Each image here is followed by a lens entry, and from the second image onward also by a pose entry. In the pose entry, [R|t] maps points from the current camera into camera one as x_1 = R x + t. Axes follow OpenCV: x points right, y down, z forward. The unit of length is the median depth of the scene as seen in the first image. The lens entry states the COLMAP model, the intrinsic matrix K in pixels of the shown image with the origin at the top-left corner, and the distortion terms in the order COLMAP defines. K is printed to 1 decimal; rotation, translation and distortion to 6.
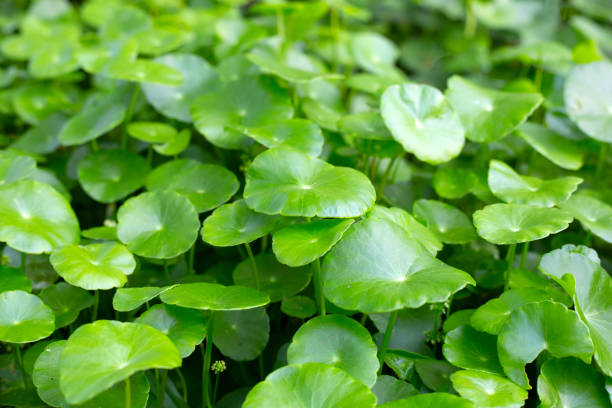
lens RADIAL K [[1046.3, 0, 306.0], [0, 1046.3, 204.0], [0, 0, 1]] dist [-0.086326, -0.020059]
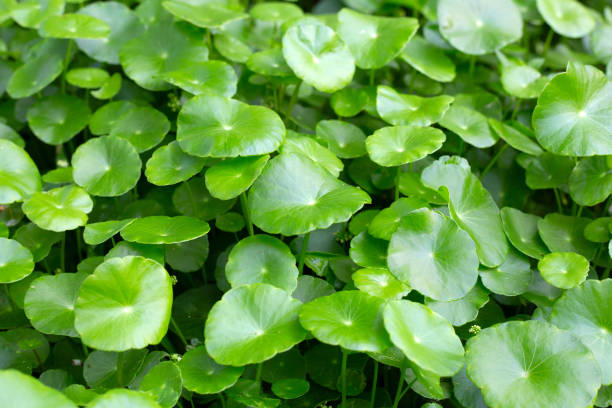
lens RADIAL K [[1046.3, 0, 306.0], [0, 1046.3, 204.0], [0, 0, 1]] dist [-0.086326, -0.020059]
pose [[0.992245, -0.097363, 0.077263, -0.011773], [0.083545, 0.982680, 0.165407, -0.119298], [-0.092029, -0.157669, 0.983194, -0.206162]]
